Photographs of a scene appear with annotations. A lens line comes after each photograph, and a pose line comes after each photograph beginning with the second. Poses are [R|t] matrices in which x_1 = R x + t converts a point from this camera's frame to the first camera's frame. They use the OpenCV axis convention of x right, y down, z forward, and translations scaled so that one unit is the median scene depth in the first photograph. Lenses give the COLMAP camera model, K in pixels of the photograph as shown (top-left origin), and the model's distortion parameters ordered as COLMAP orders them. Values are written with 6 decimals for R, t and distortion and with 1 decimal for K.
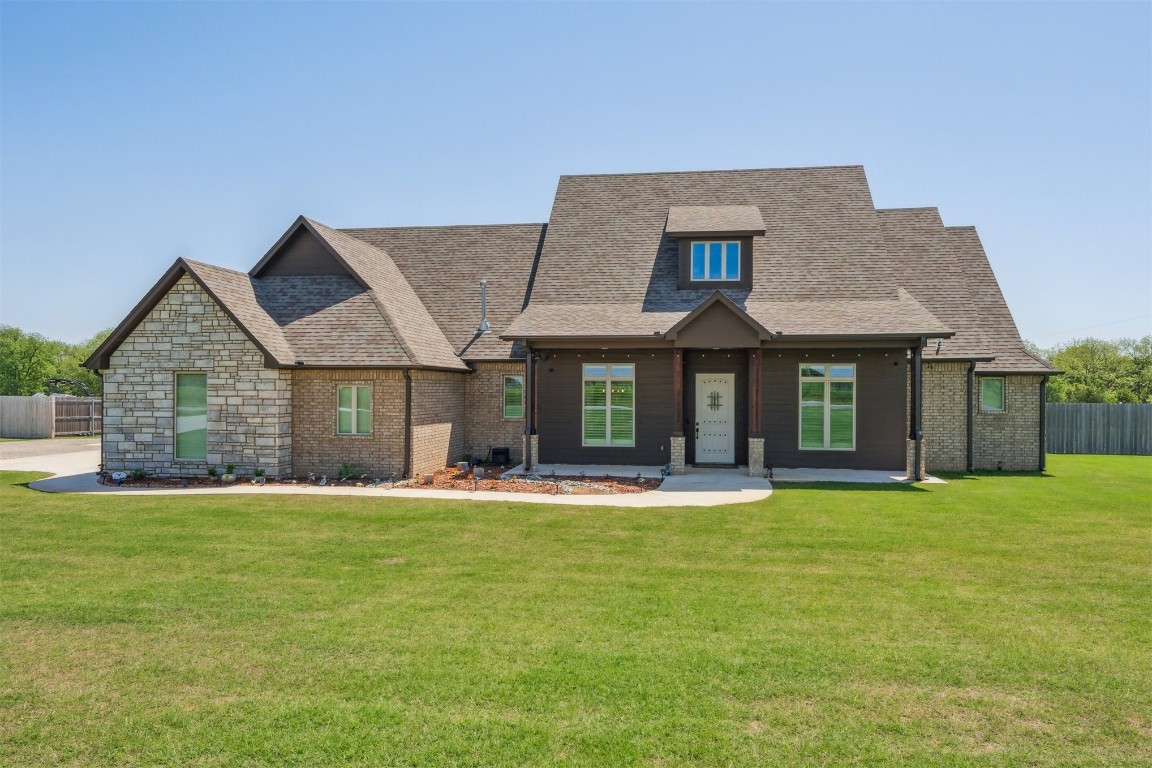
lens RADIAL K [[814.9, 0, 579.7], [0, 814.9, 386.4], [0, 0, 1]] dist [-0.000193, 0.000150]
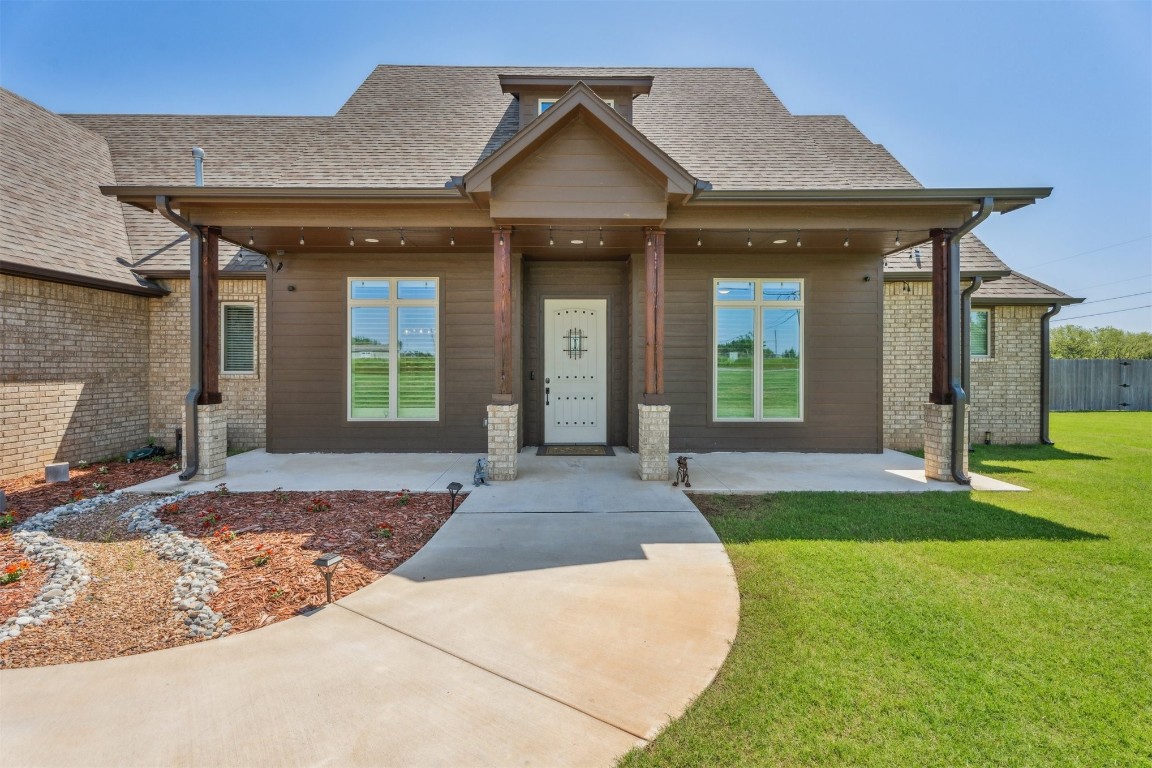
lens RADIAL K [[509.8, 0, 577.1], [0, 509.8, 378.8], [0, 0, 1]] dist [0.007489, -0.001597]
pose [[0.986818, -0.007055, 0.161683, 0.106505], [0.002689, 0.999626, 0.027204, 0.034907], [-0.161814, -0.026410, 0.986468, 0.628835]]
